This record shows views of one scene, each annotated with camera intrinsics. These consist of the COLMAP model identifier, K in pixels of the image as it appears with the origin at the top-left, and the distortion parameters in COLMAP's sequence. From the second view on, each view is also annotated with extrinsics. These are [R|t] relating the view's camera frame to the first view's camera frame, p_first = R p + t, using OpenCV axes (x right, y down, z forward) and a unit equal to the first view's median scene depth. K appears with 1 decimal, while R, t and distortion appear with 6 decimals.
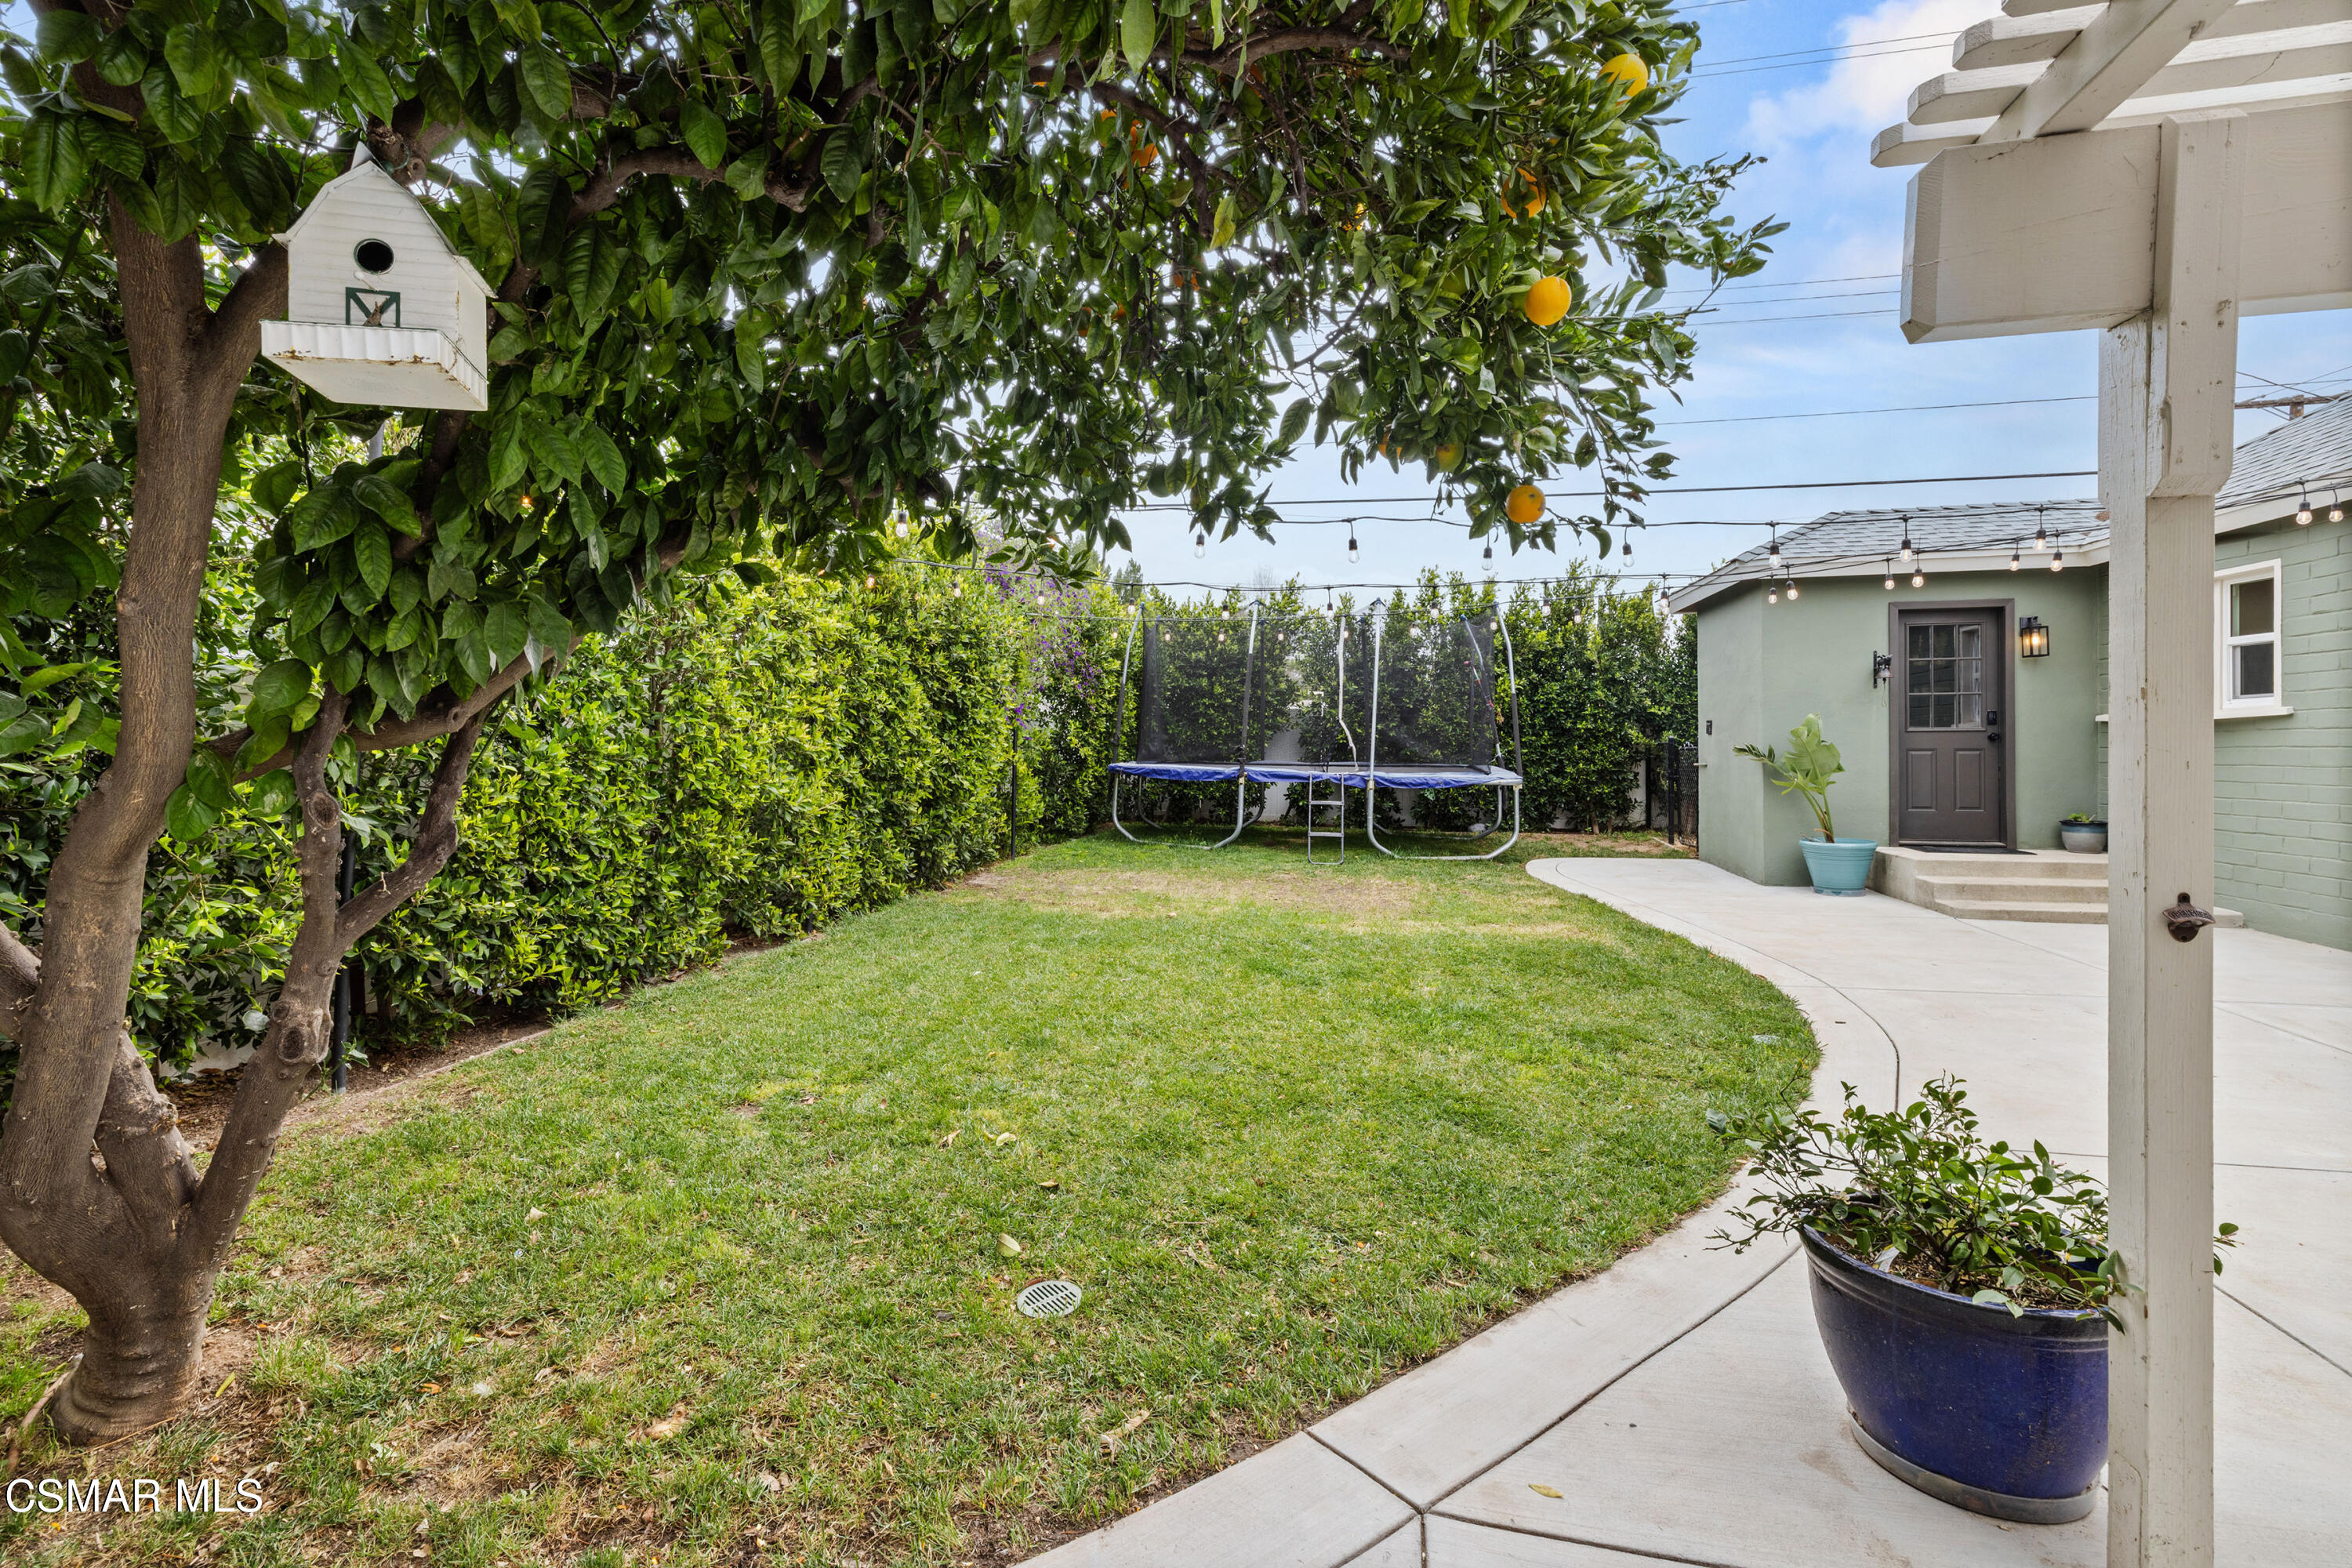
lens RADIAL K [[977.7, 0, 1163.8], [0, 977.7, 768.5], [0, 0, 1]] dist [-0.009645, 0.001043]
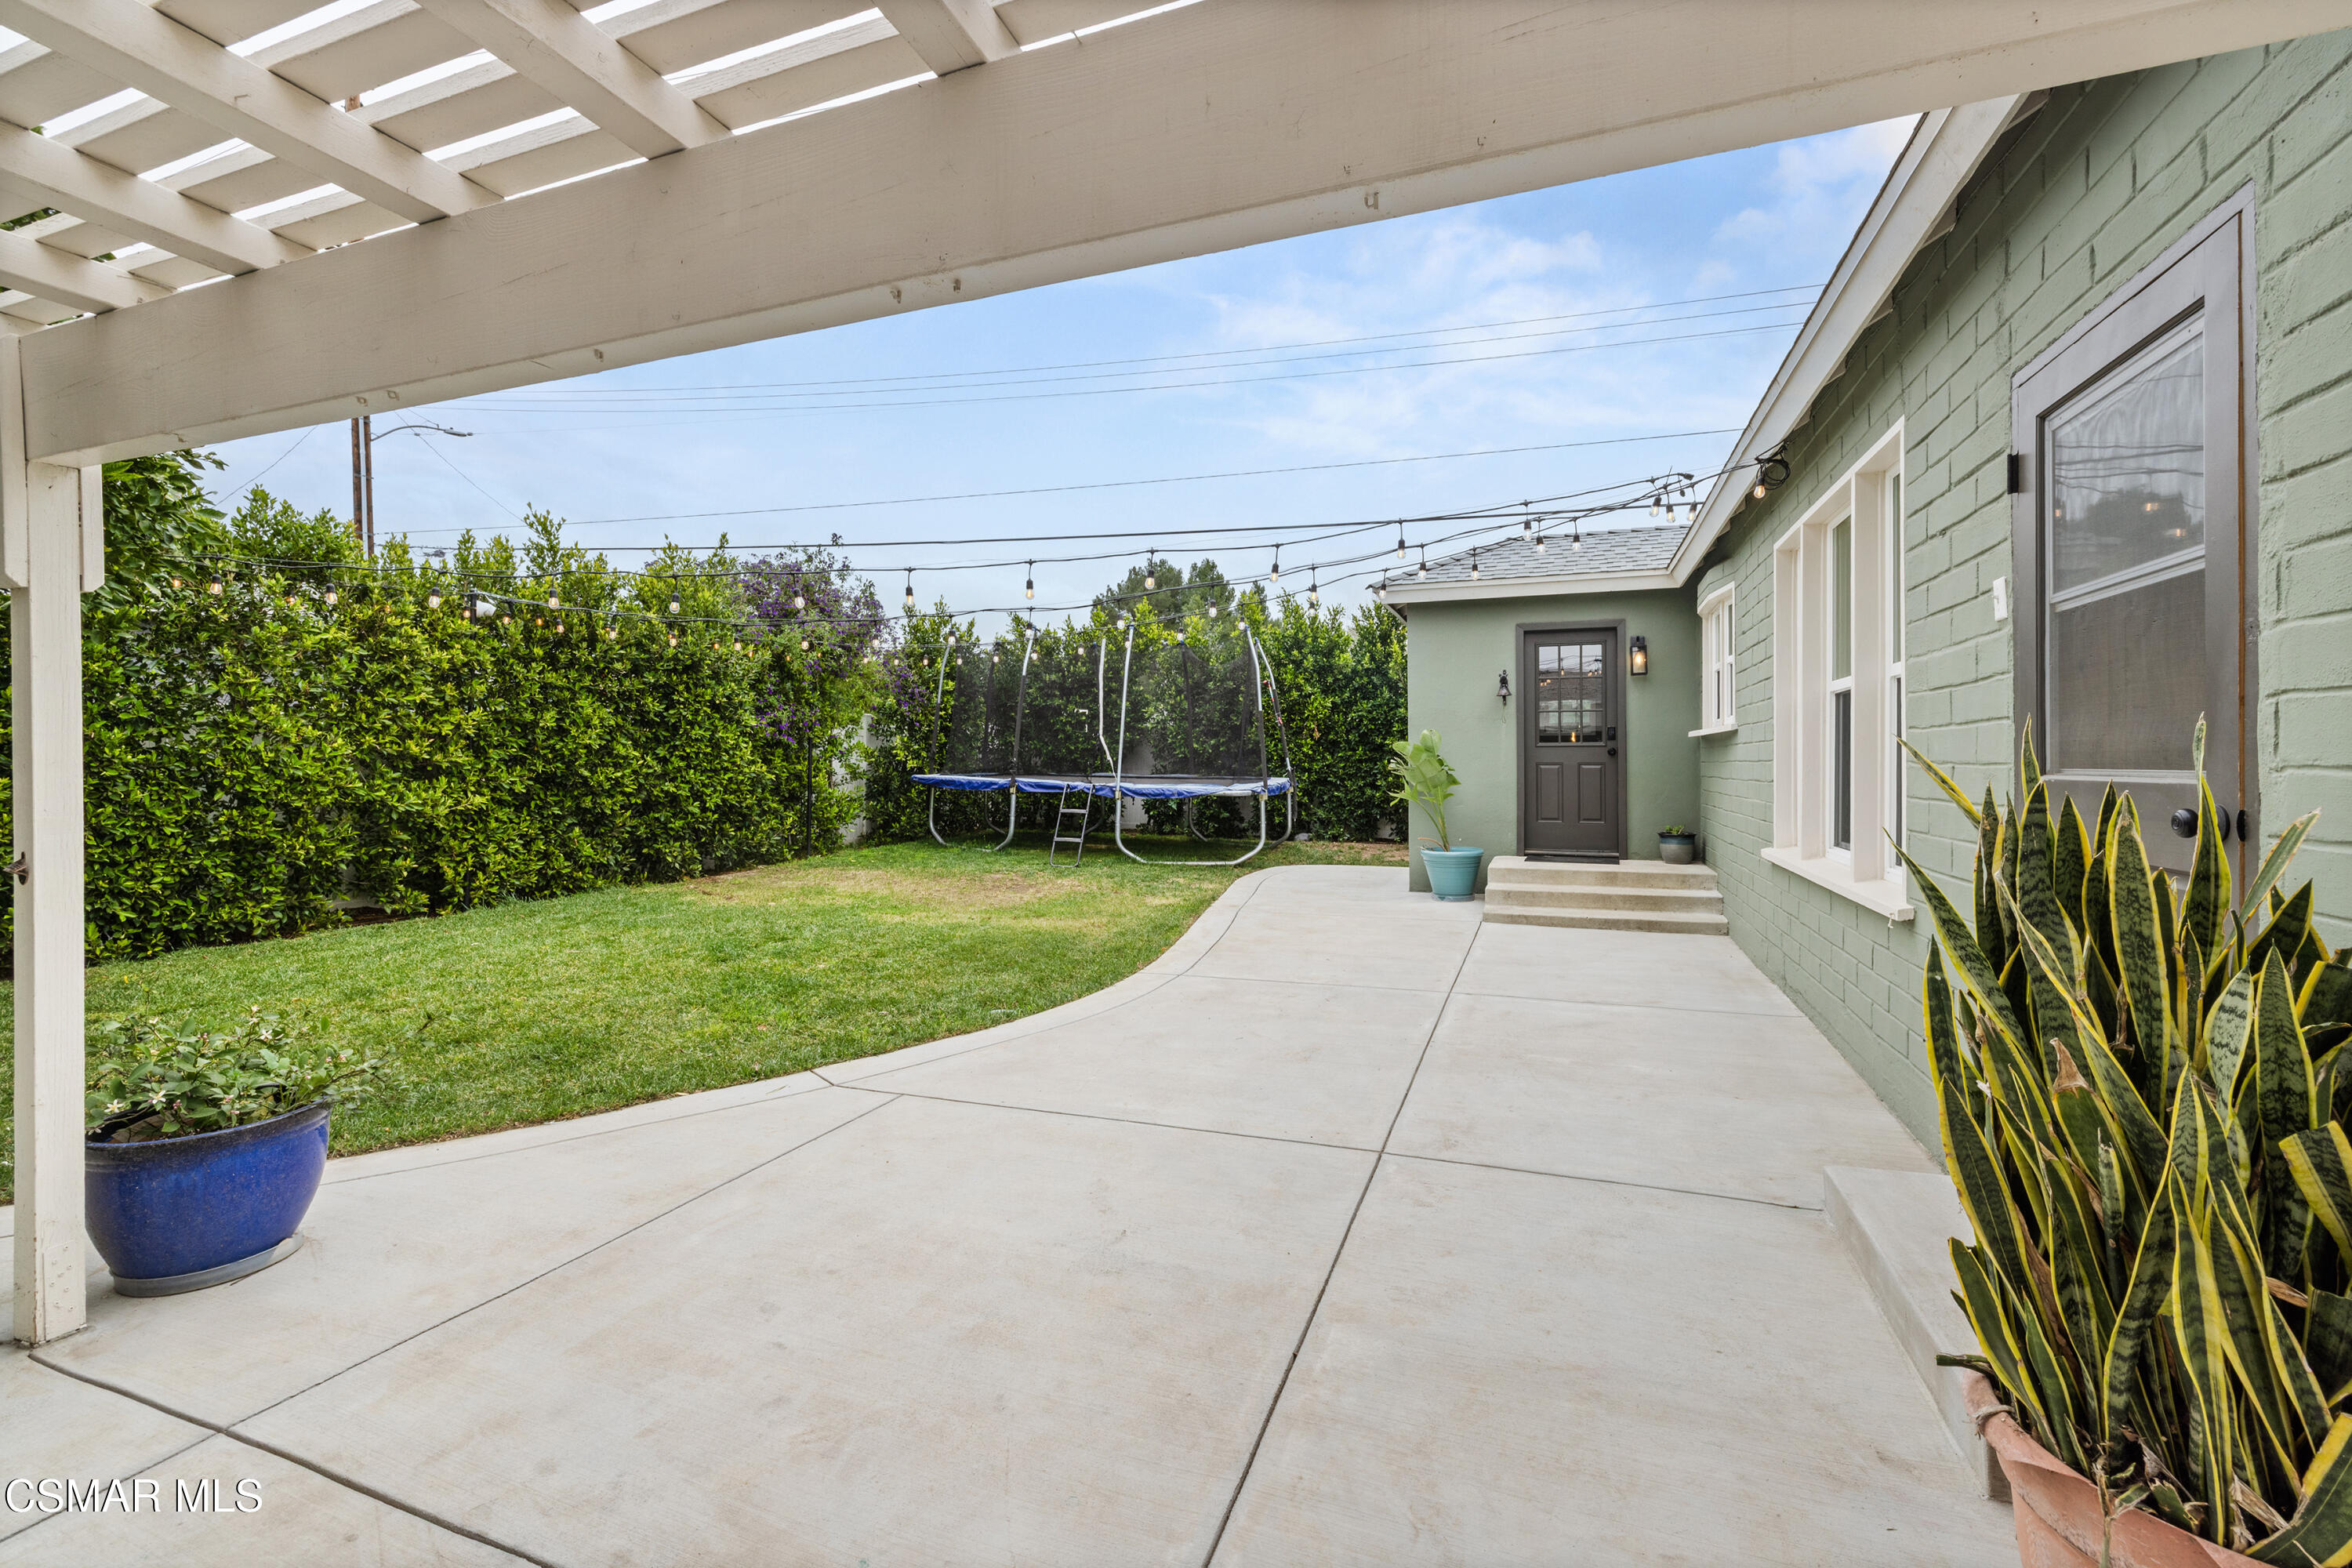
lens RADIAL K [[977.7, 0, 1222.5], [0, 977.7, 754.6], [0, 0, 1]] dist [-0.009645, 0.001043]
pose [[0.995060, 0.001566, -0.099262, 0.547978], [-0.004675, 0.999505, -0.031095, 0.005732], [0.099165, 0.031406, 0.994575, -0.082754]]
